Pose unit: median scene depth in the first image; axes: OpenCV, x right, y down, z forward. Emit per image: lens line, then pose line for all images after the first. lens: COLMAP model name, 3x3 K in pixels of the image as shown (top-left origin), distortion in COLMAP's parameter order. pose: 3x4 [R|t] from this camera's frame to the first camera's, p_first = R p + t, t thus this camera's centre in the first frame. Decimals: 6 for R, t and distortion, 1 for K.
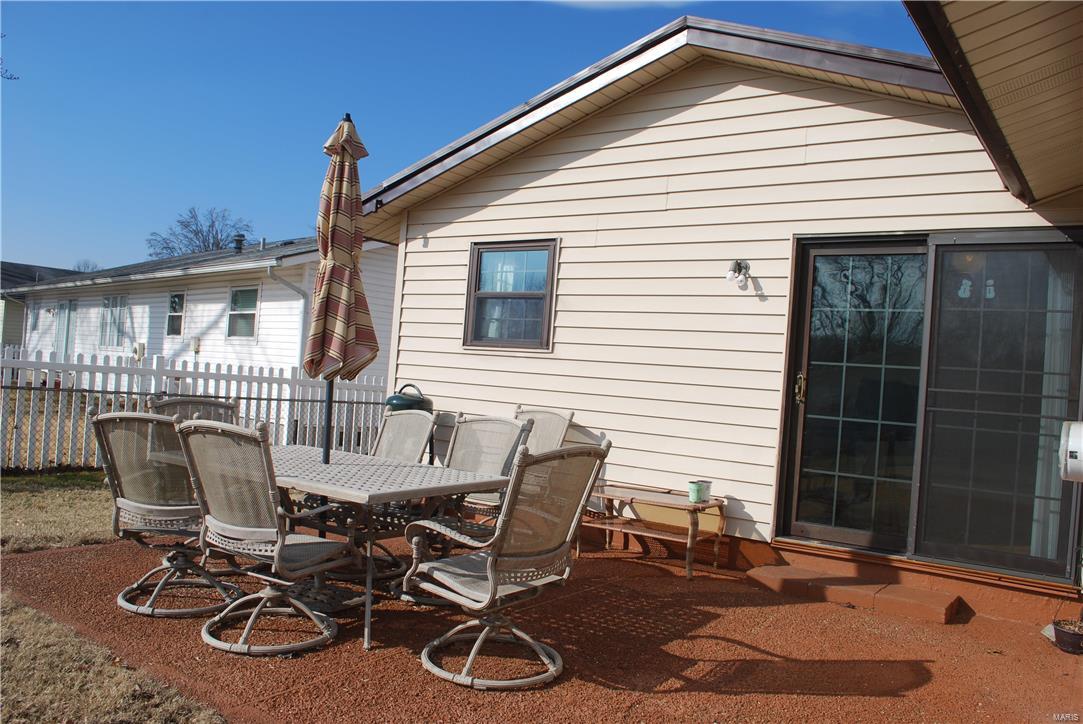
lens RADIAL K [[868.1, 0, 540.8], [0, 868.1, 363.8], [0, 0, 1]] dist [-0.054968, -0.011476]
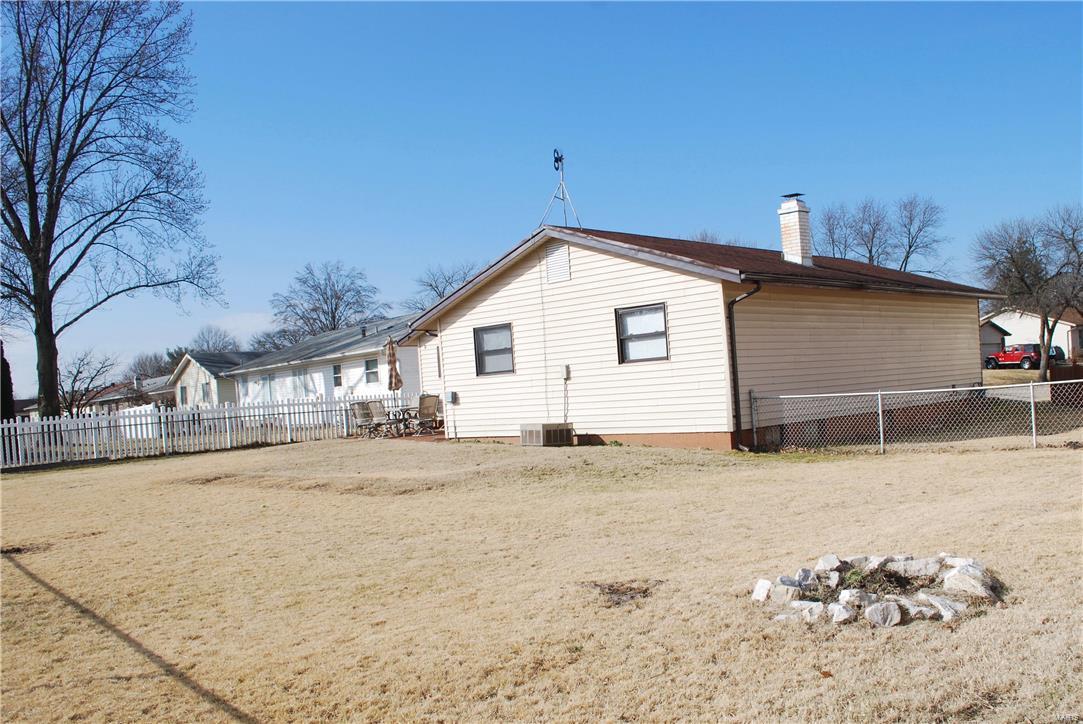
lens RADIAL K [[868.1, 0, 541.7], [0, 868.1, 363.5], [0, 0, 1]] dist [-0.054968, -0.011476]
pose [[0.981182, -0.136049, -0.137013, 0.295944], [0.134107, 0.990692, -0.023350, 0.021459], [0.138914, 0.004536, 0.990294, -0.869322]]
